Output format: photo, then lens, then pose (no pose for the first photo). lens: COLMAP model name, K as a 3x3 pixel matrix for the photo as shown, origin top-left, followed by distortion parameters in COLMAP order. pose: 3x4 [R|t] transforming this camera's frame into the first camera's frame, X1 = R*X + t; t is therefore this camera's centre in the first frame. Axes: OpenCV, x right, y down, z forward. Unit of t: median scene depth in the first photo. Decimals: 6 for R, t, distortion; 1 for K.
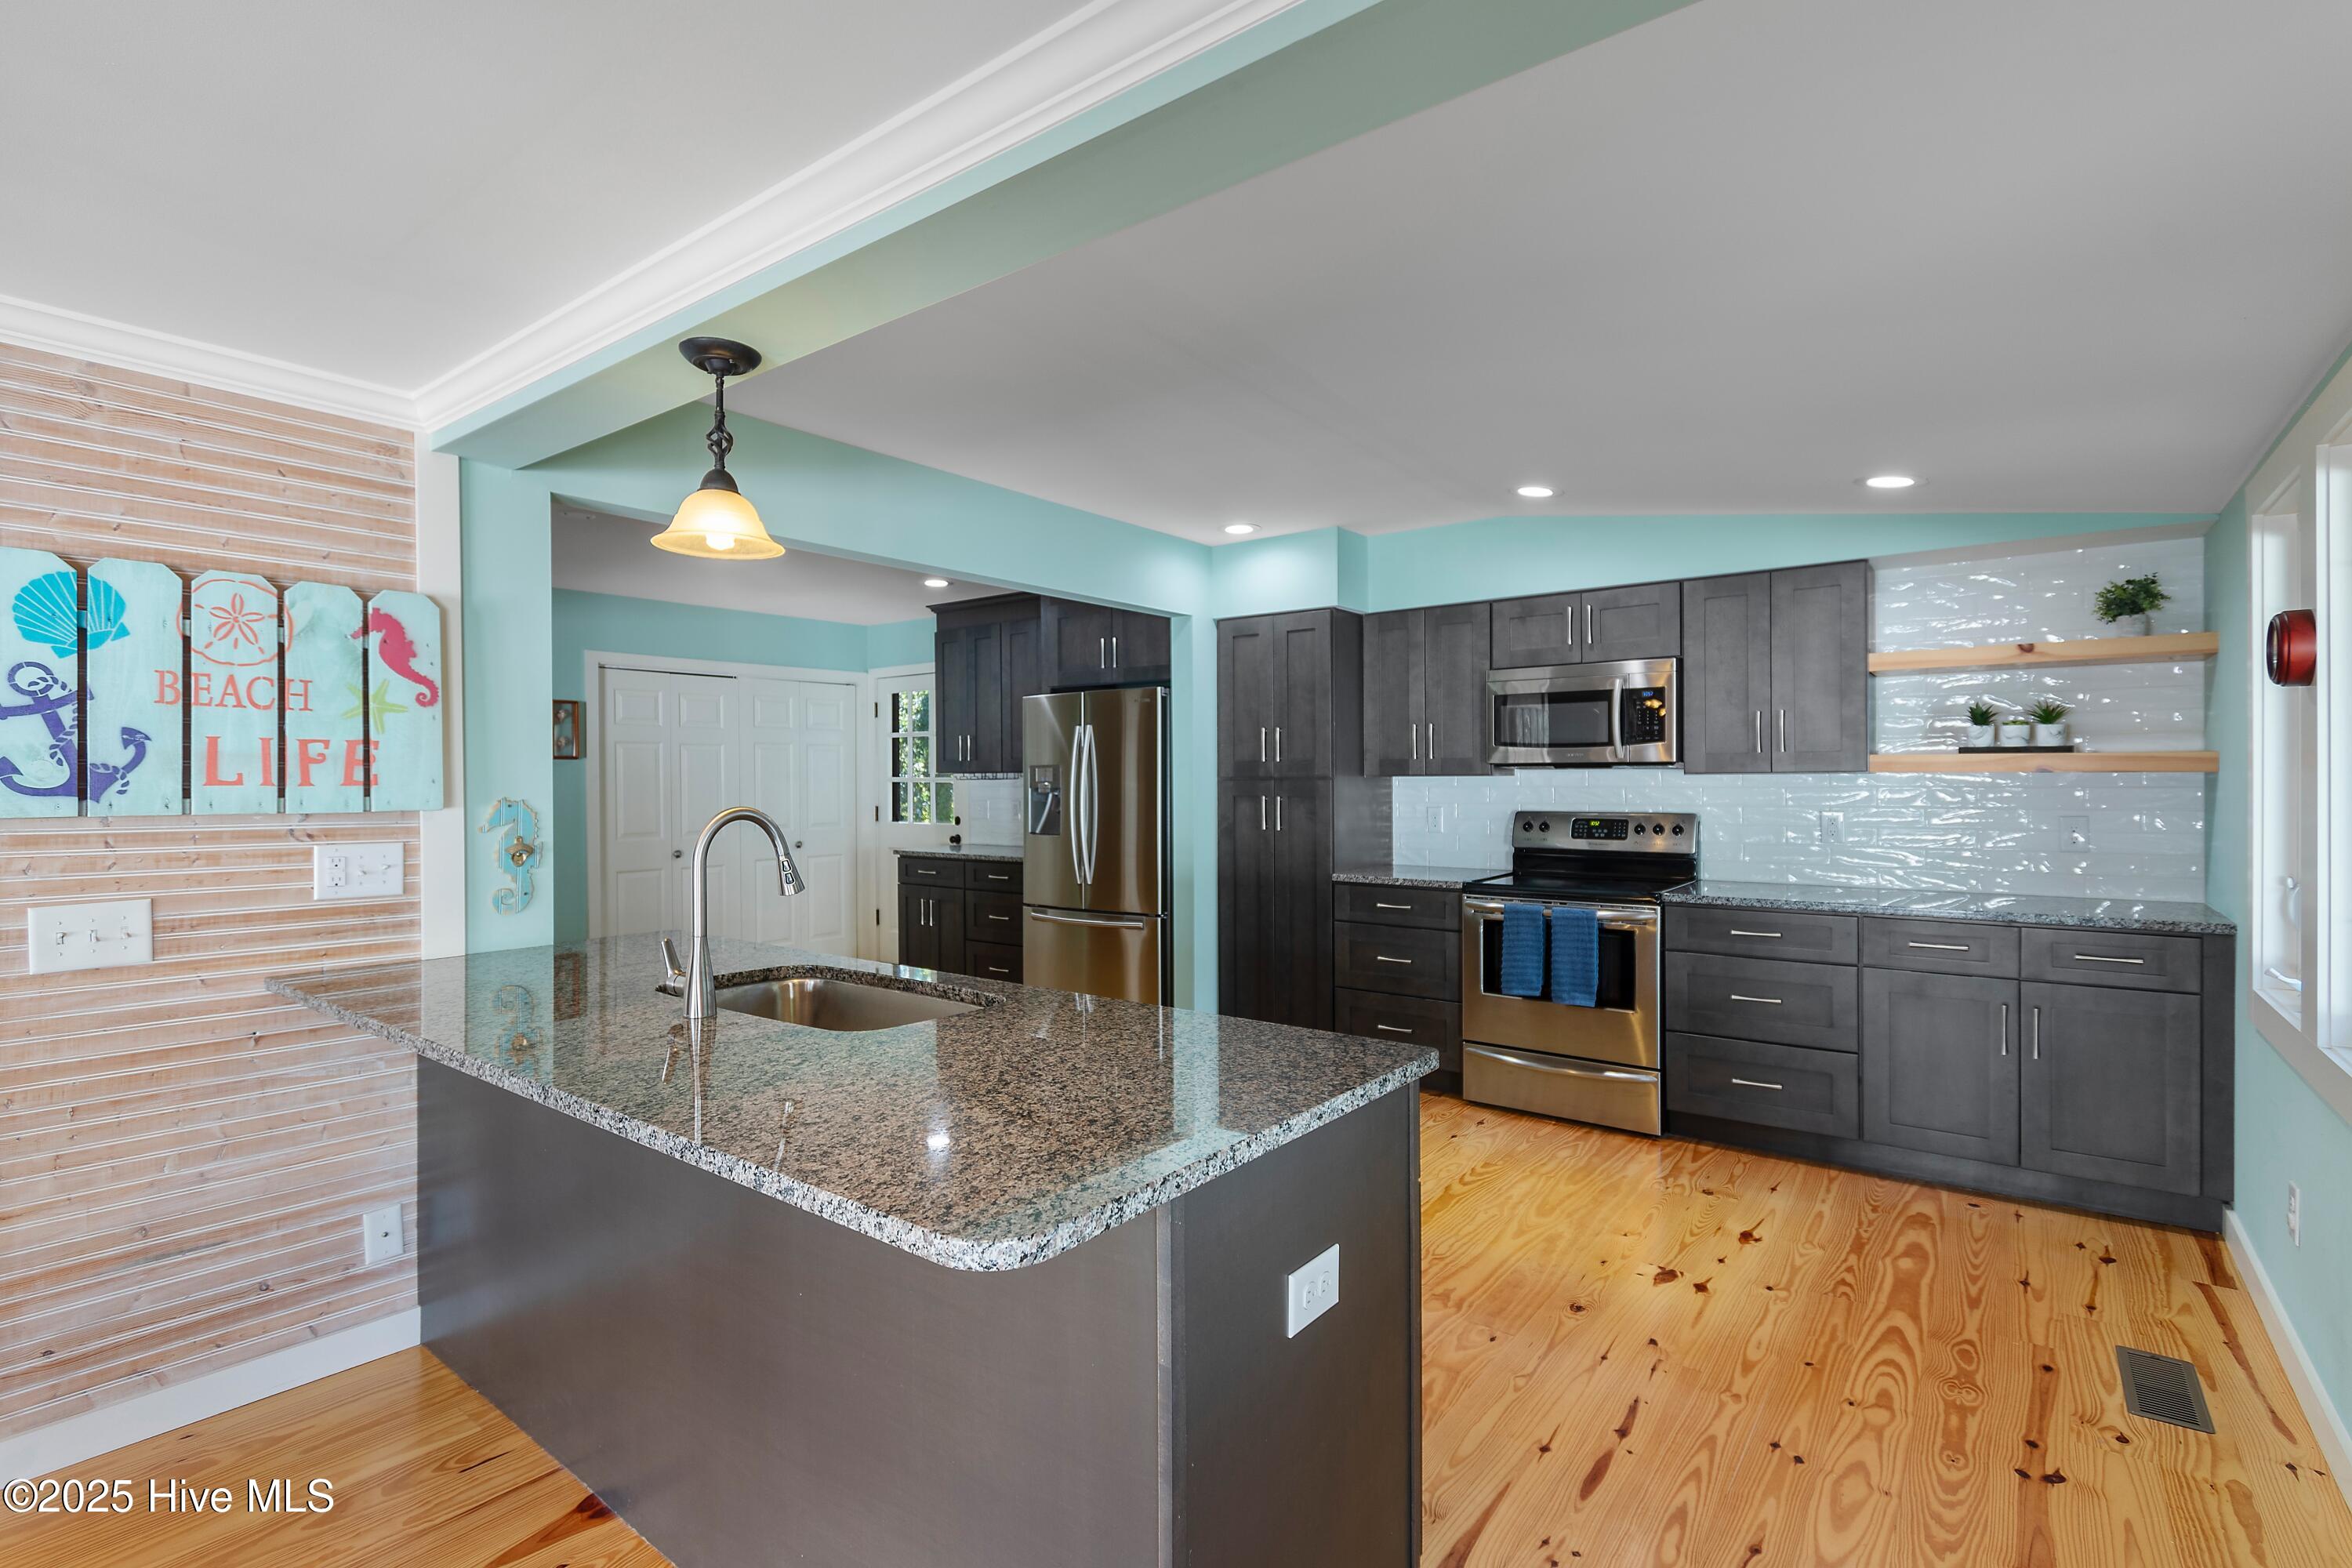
lens RADIAL K [[1088.5, 0, 1174.1], [0, 1088.5, 788.3], [0, 0, 1]] dist [0.004908, -0.005987]
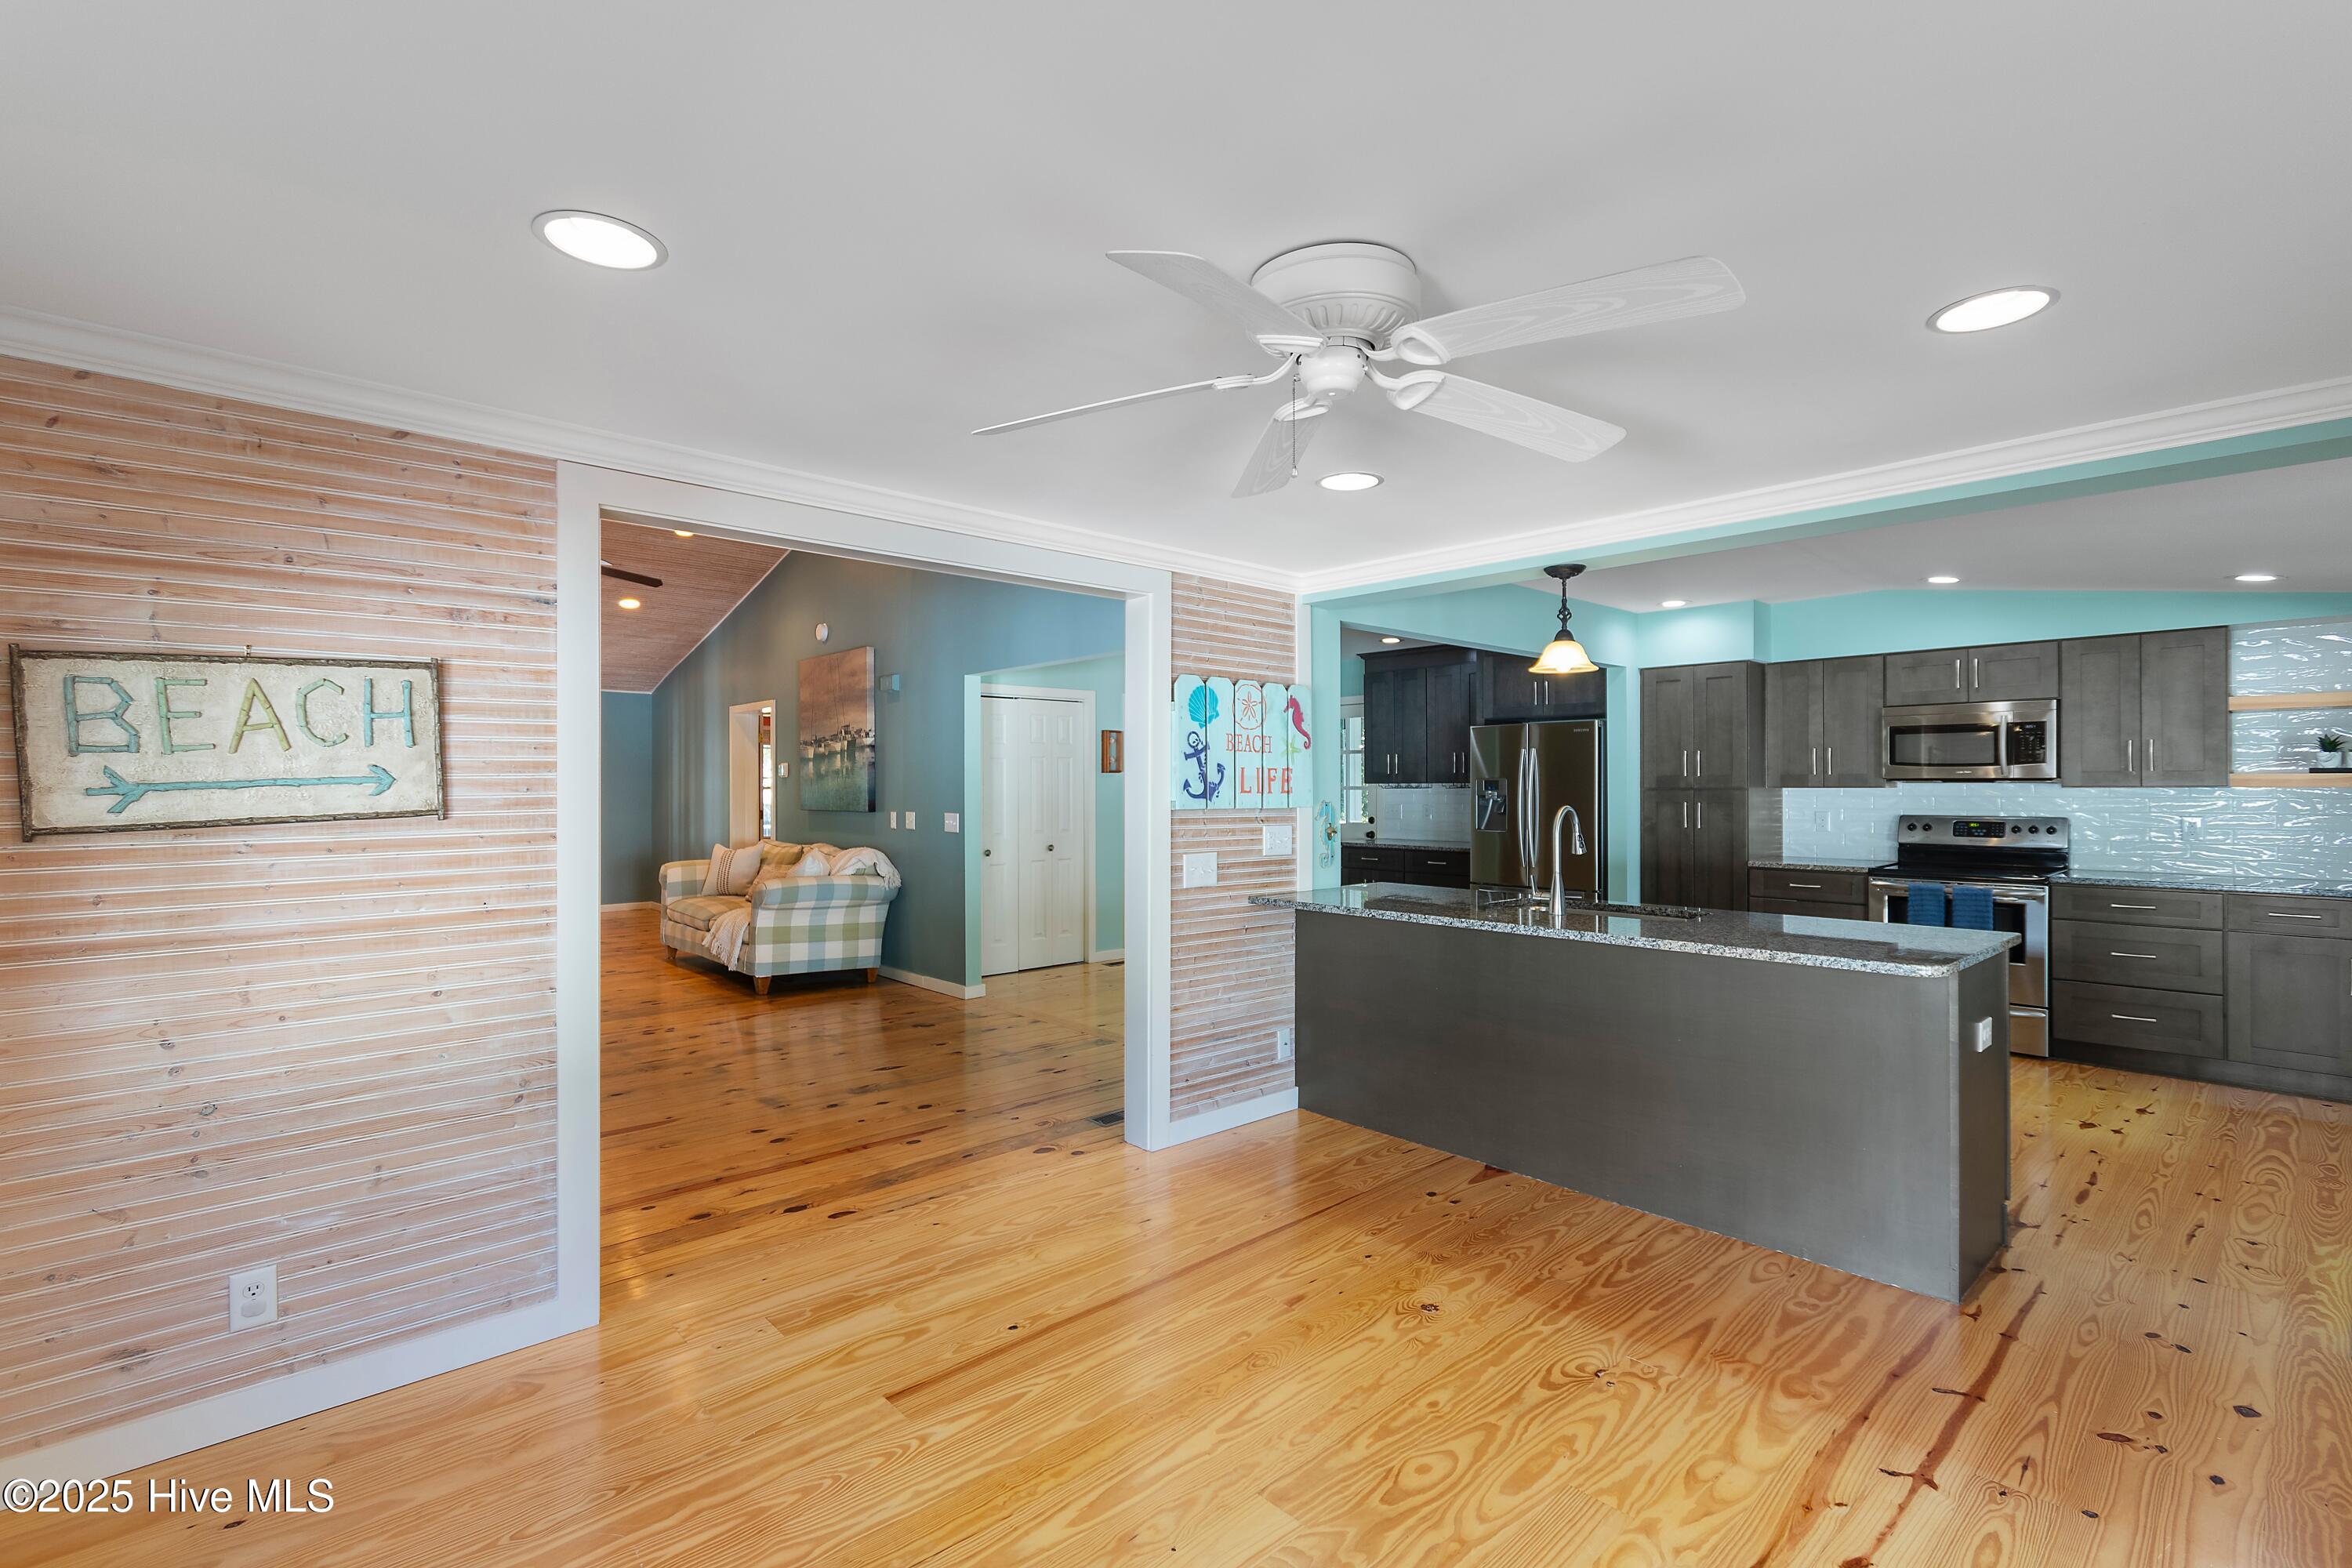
lens RADIAL K [[1055.8, 0, 1162.7], [0, 1055.8, 786.0], [0, 0, 1]] dist [0.002840, -0.002517]
pose [[0.983445, 0.003556, -0.181173, -0.448386], [-0.004783, 0.999968, -0.006338, -0.001704], [0.181145, 0.007100, 0.983431, -0.550334]]
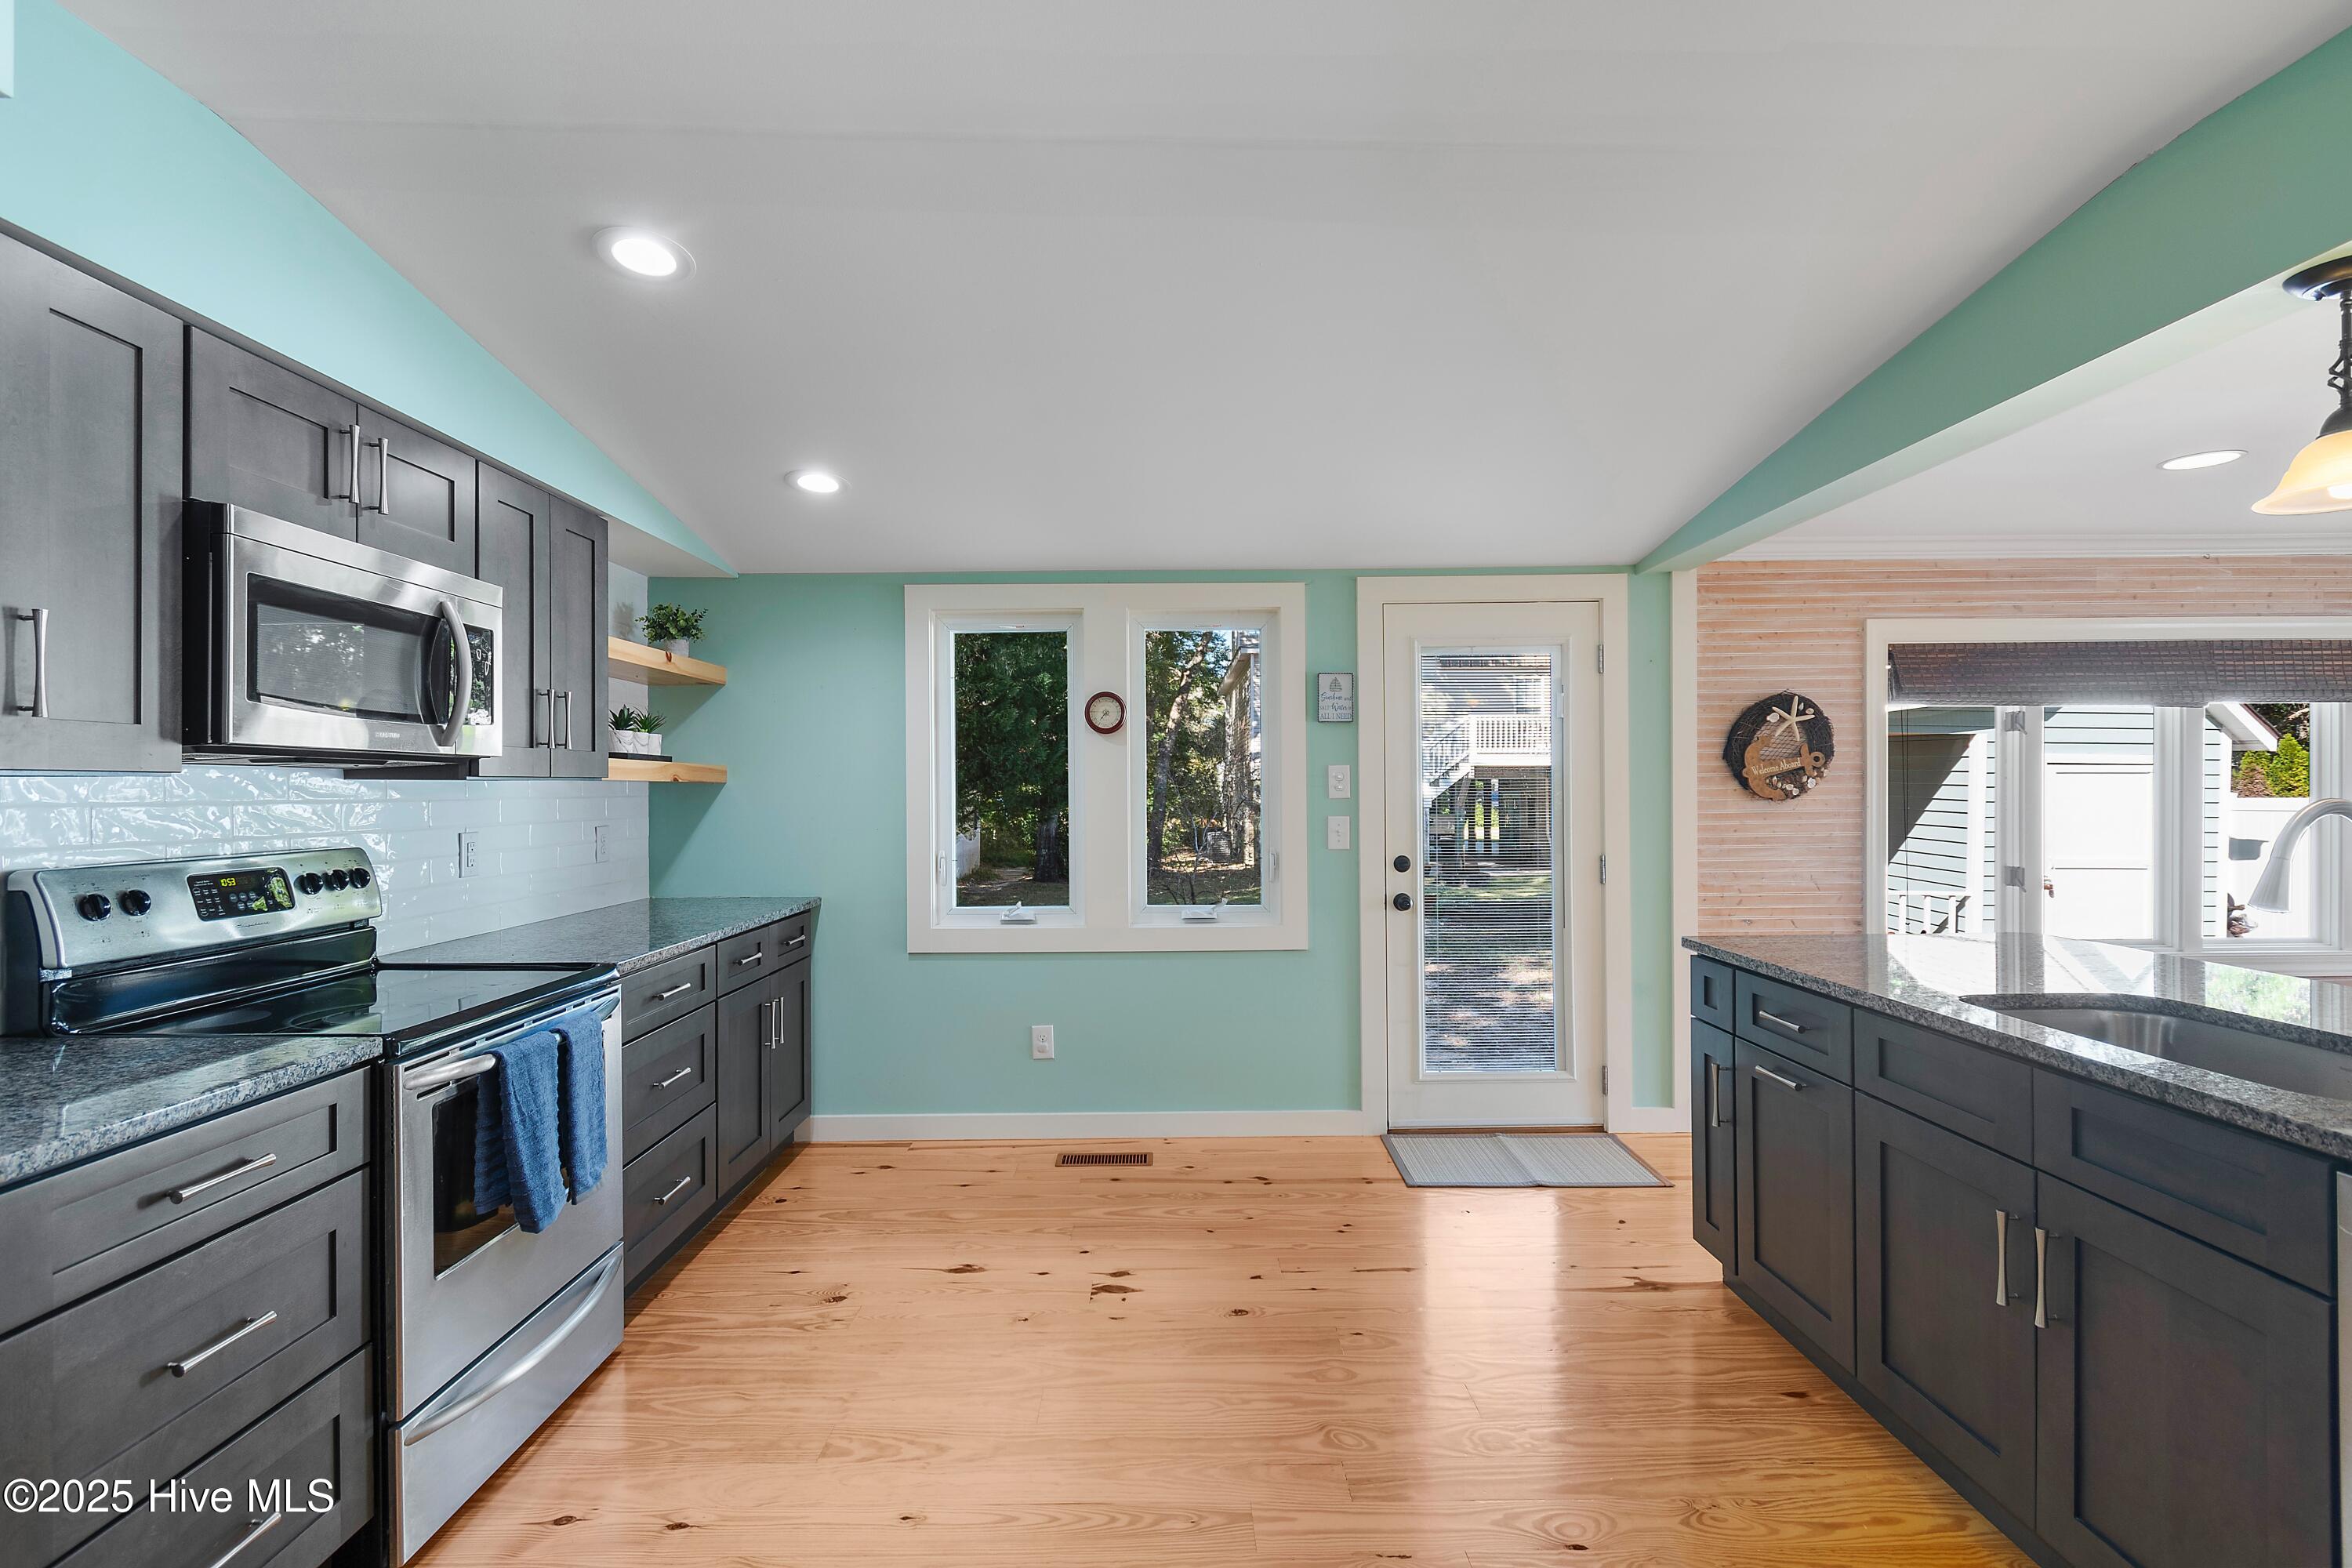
lens RADIAL K [[1088.5, 0, 1188.6], [0, 1088.5, 796.1], [0, 0, 1]] dist [0.004908, -0.005987]
pose [[-0.619585, 0.002262, 0.784926, -0.304685], [0.014862, 0.999850, 0.008849, -0.003194], [-0.784789, 0.017149, -0.619526, 1.296802]]
